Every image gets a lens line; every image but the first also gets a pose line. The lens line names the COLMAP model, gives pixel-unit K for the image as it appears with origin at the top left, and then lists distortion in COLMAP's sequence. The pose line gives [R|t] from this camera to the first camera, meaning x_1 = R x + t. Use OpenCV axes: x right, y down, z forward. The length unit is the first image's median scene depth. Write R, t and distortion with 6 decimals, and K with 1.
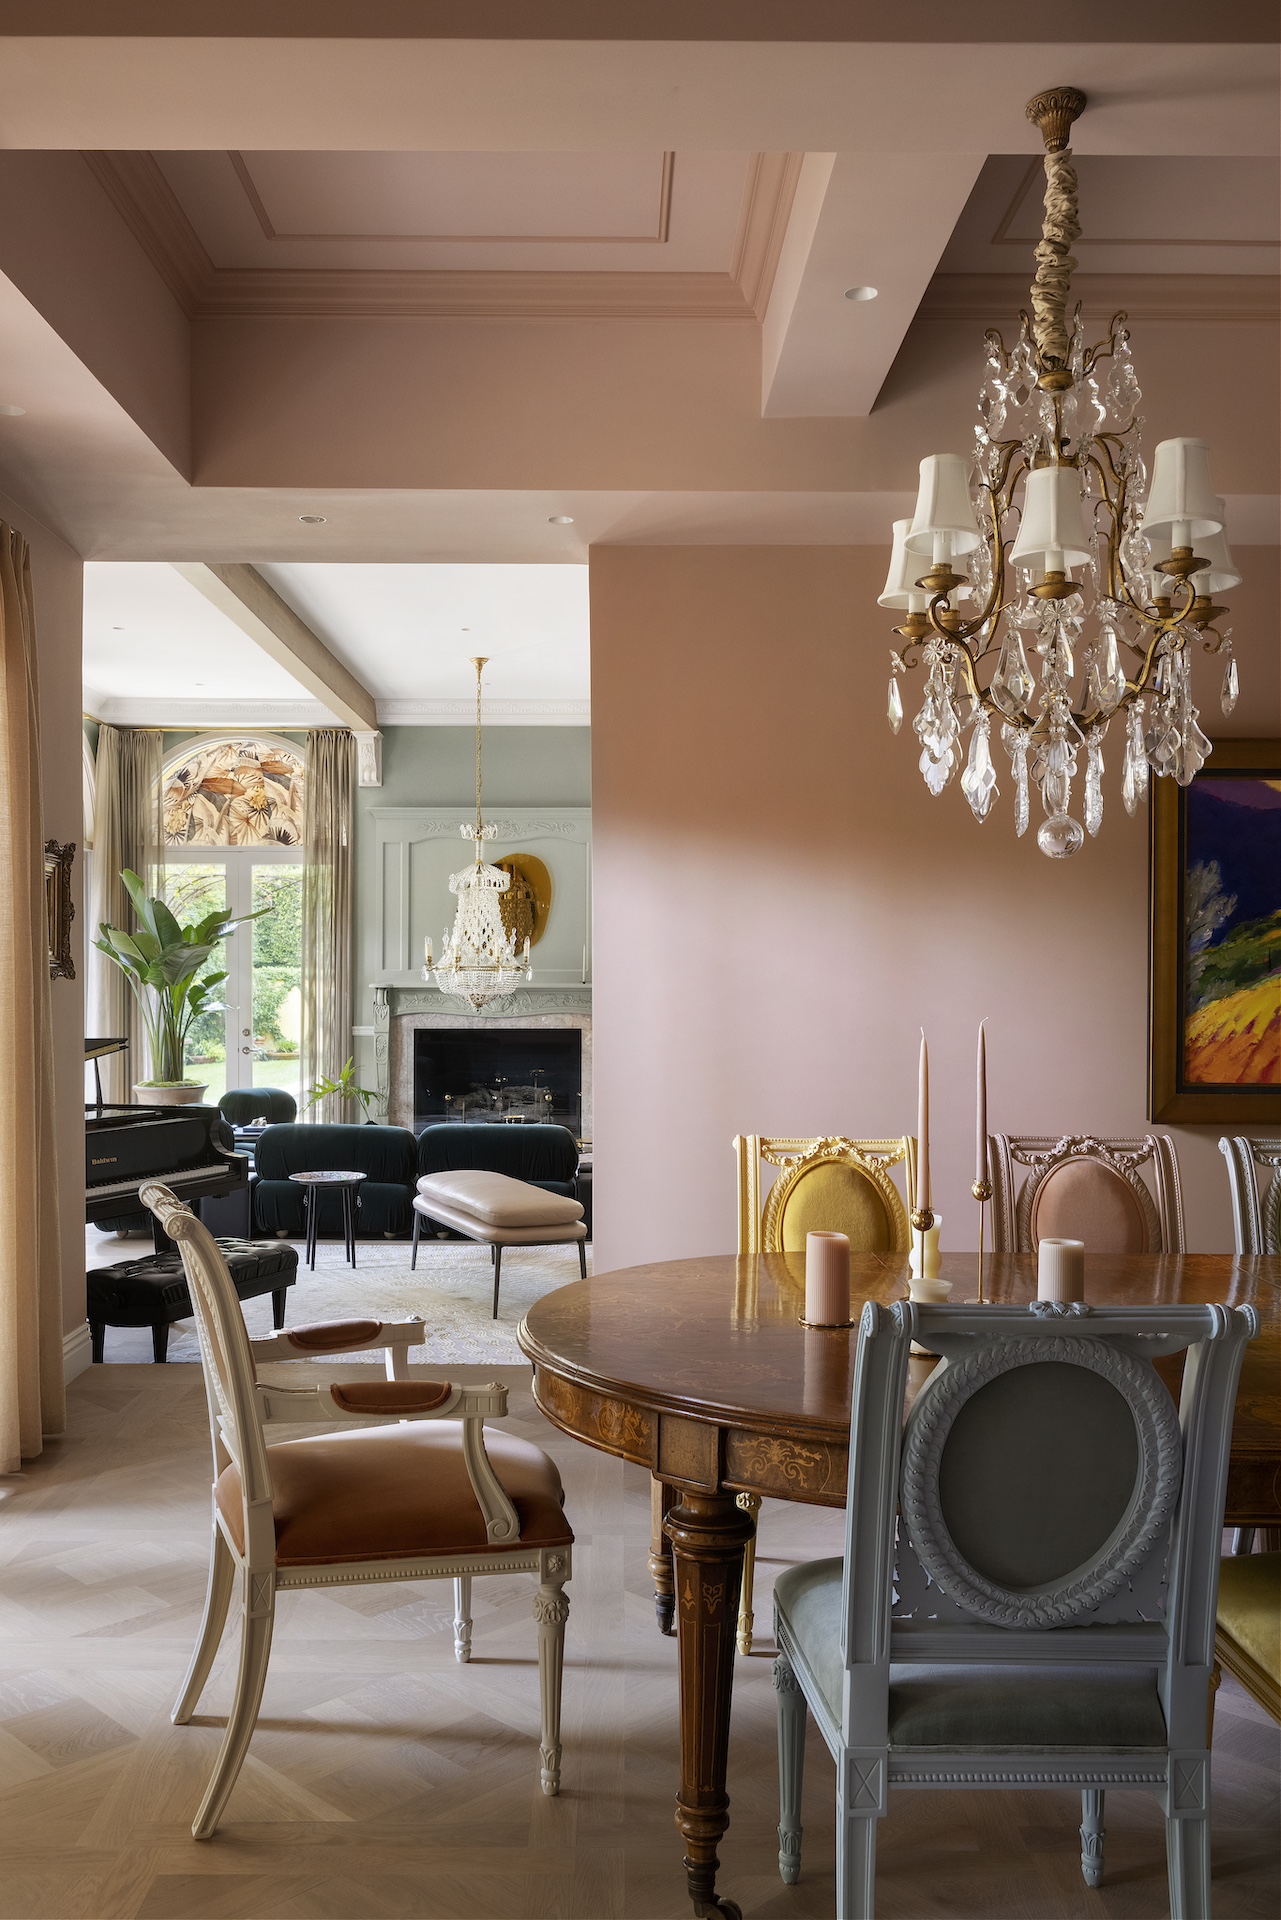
lens RADIAL K [[1380.1, 0, 692.8], [0, 1380.1, 967.8], [0, 0, 1]] dist [0.005592, -0.003018]
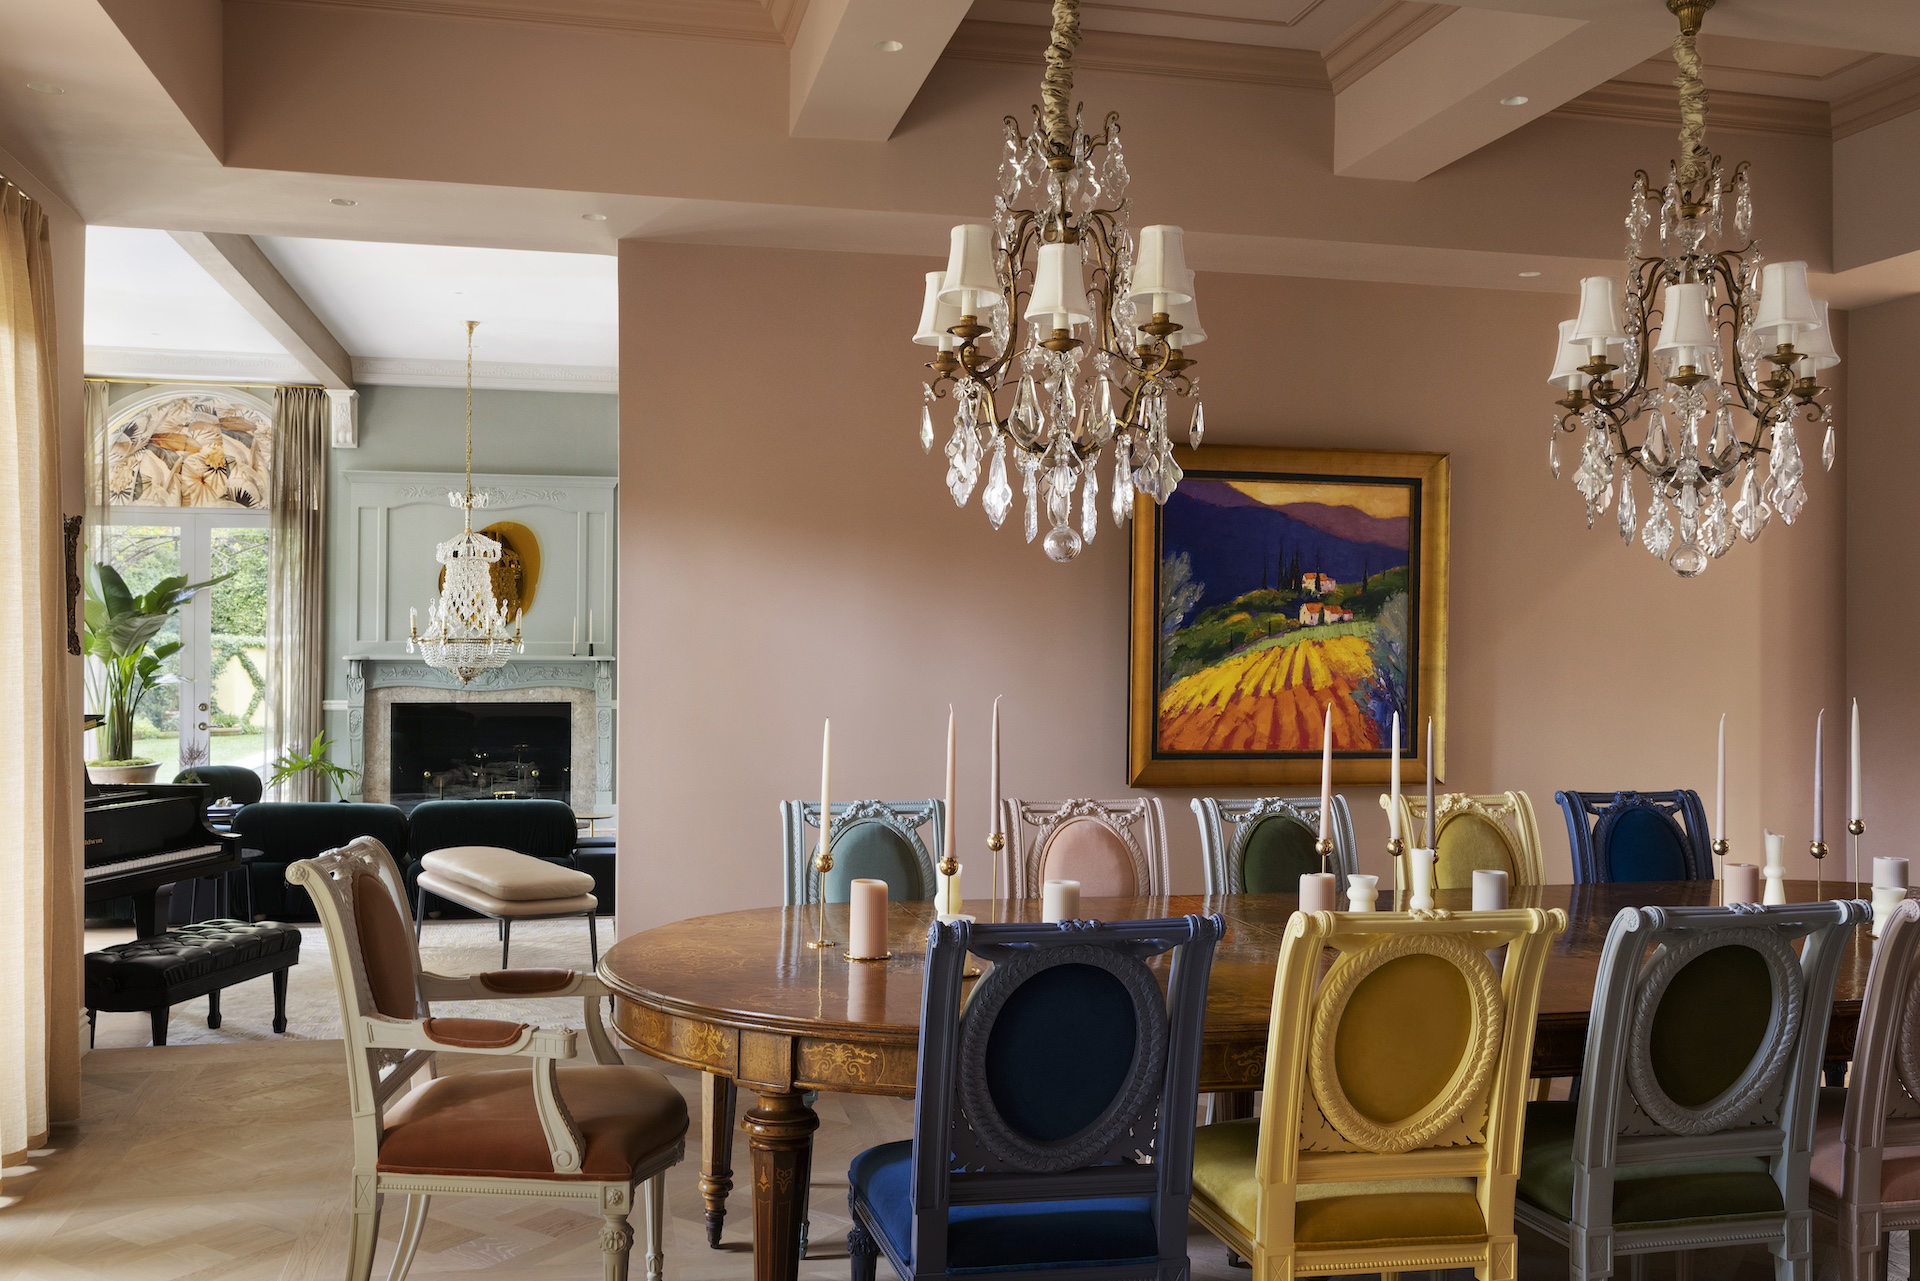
lens RADIAL K [[1380.1, 0, 960.0], [0, 1380.1, 640.5], [0, 0, 1]] dist [0.005592, -0.003018]
pose [[0.980231, 0.006267, 0.197757, -0.046283], [-0.006319, 0.999980, -0.000371, -0.008591], [-0.197755, -0.000886, 0.980251, -0.126372]]
